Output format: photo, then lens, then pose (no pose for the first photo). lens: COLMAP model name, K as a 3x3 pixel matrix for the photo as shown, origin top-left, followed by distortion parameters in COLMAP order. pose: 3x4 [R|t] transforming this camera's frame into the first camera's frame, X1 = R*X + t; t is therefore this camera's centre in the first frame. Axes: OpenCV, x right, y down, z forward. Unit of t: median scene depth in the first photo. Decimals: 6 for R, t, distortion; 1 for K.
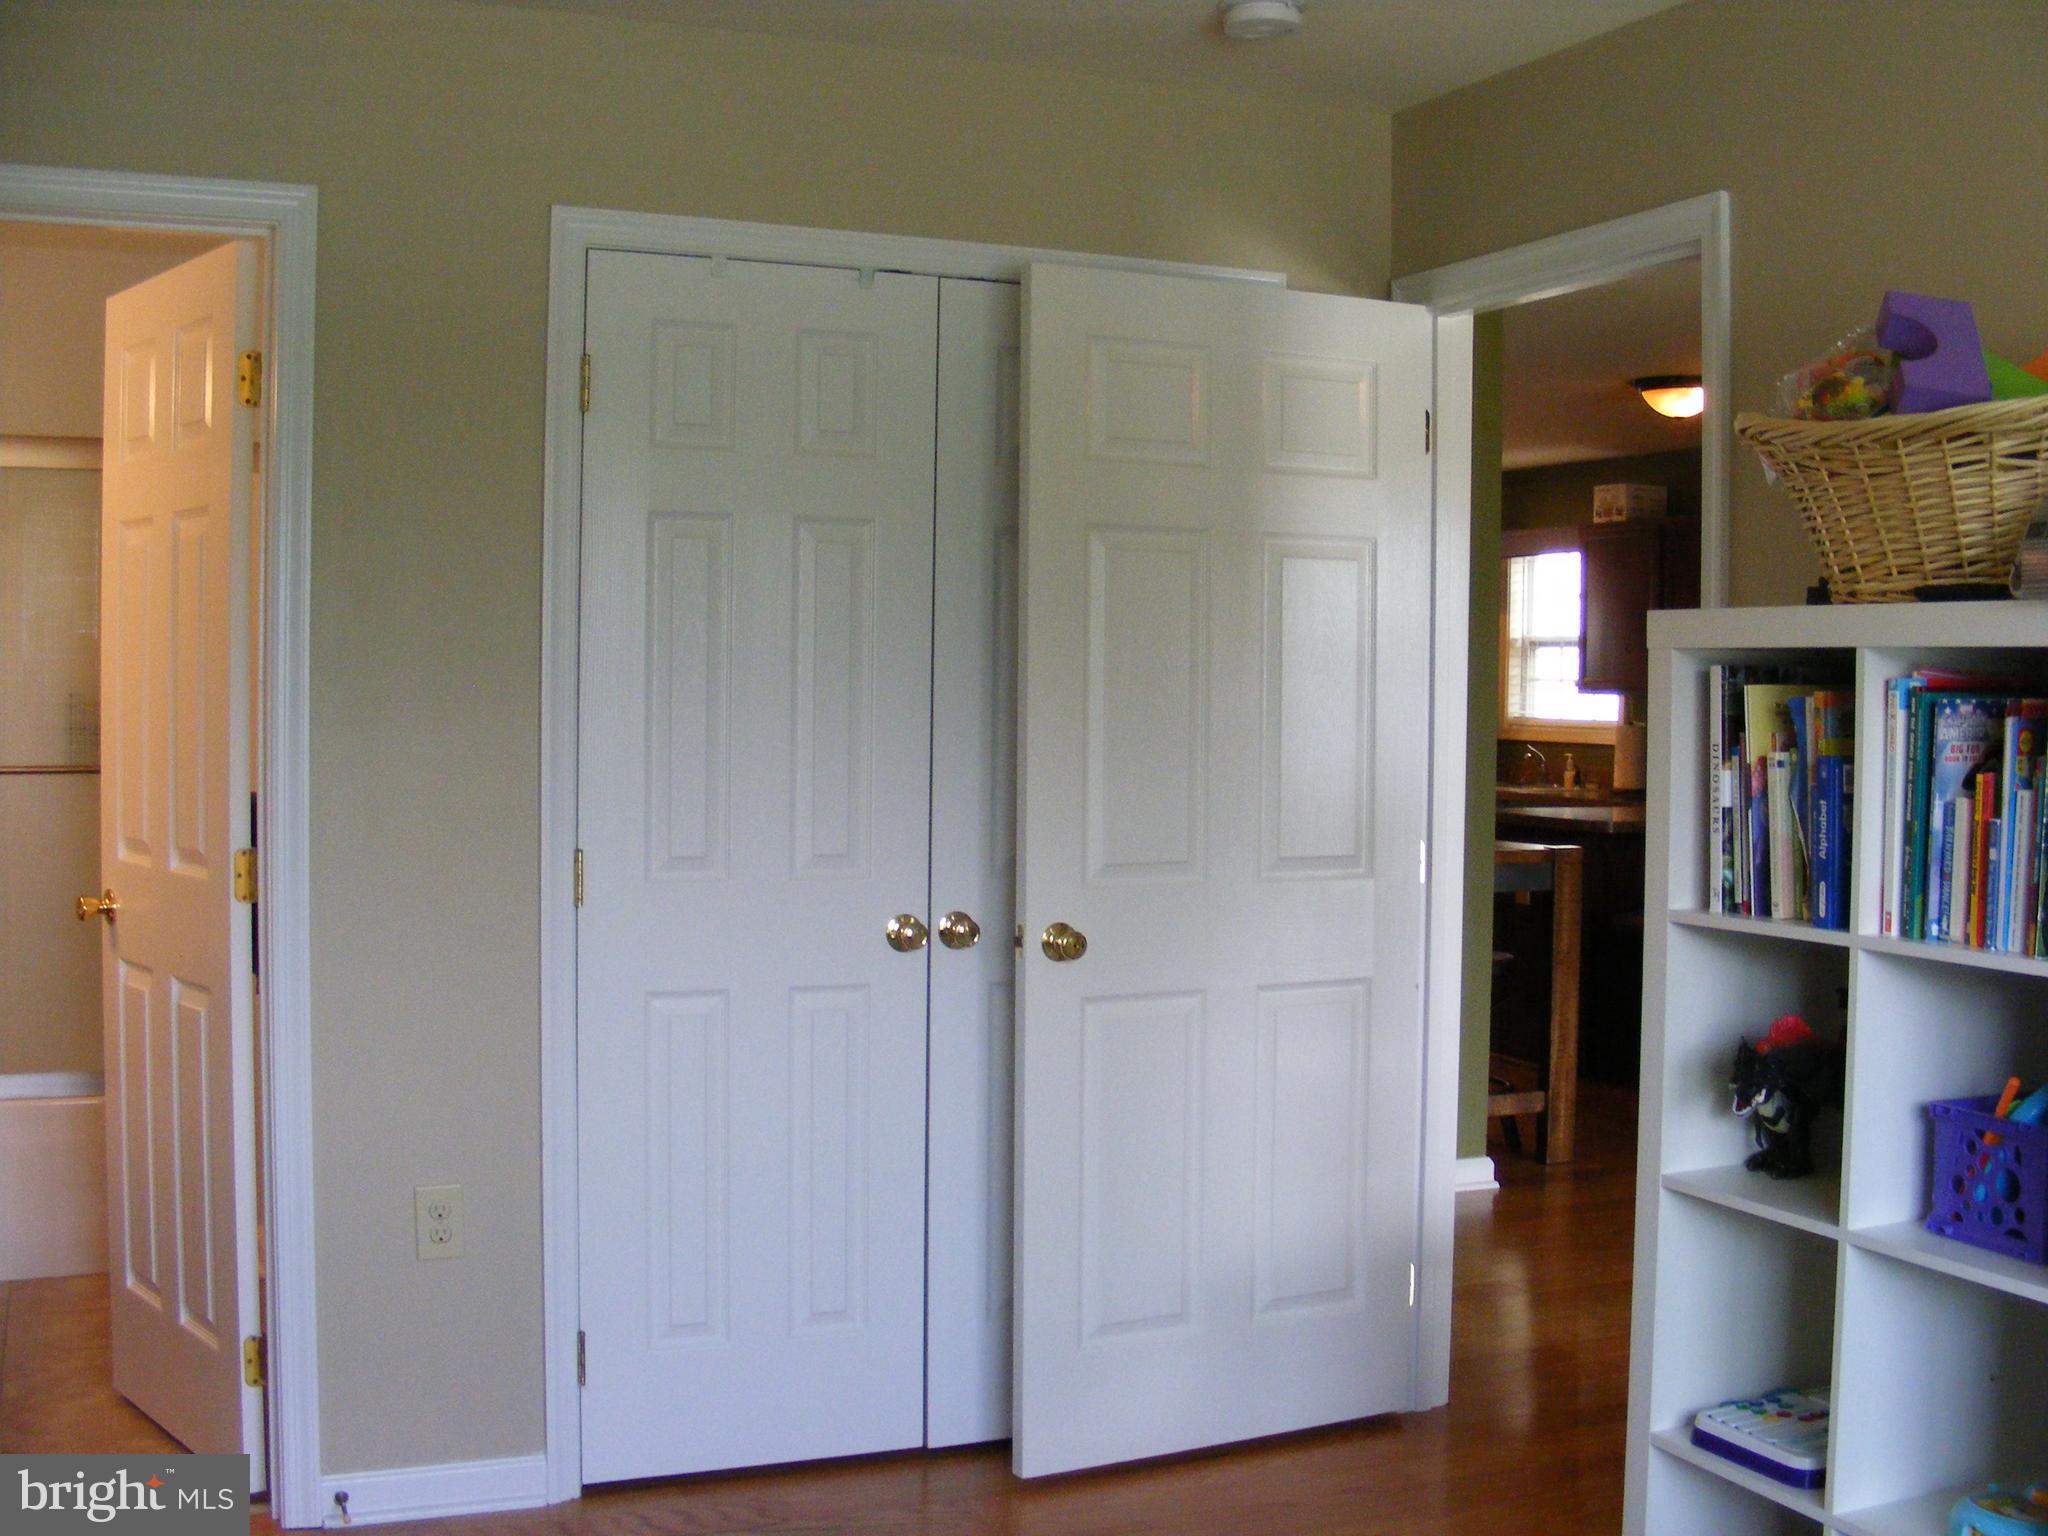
lens RADIAL K [[2337.7, 0, 1024.0], [0, 2337.7, 768.0], [0, 0, 1]] dist [-0.233020, 0.184364]
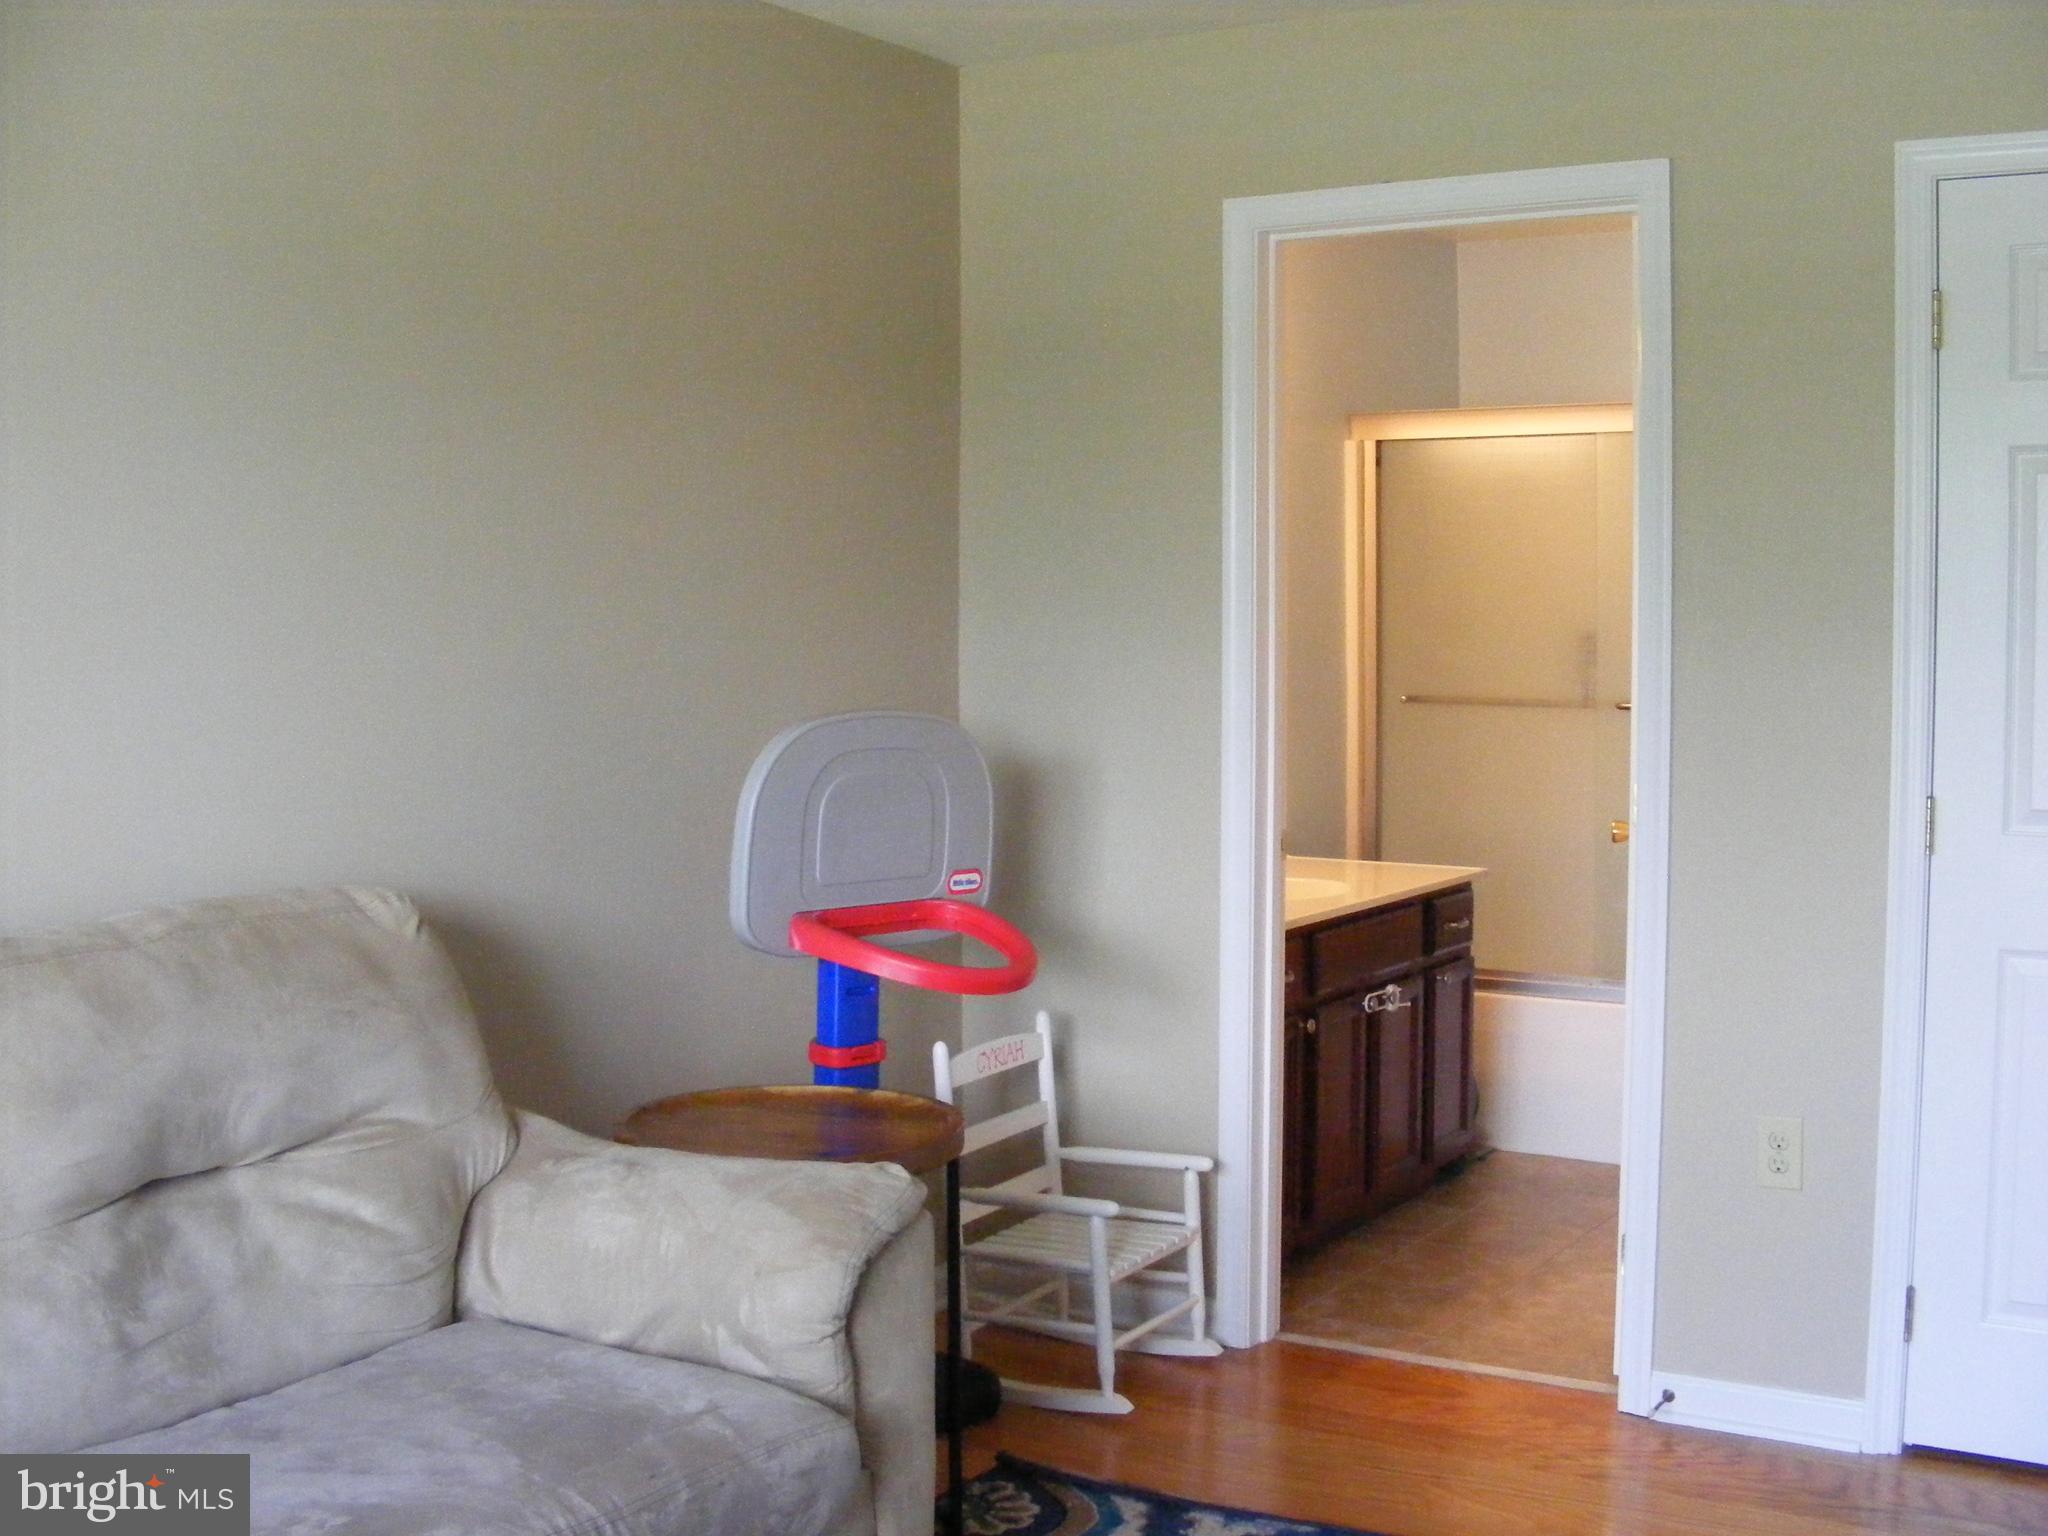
lens RADIAL K [[2337.7, 0, 1024.0], [0, 2337.7, 768.0], [0, 0, 1]] dist [-0.233020, 0.184364]
pose [[0.556154, 0.039989, -0.830117, 0.391329], [-0.020656, 0.999198, 0.034295, -0.001657], [0.830823, -0.001926, 0.556534, 0.149850]]
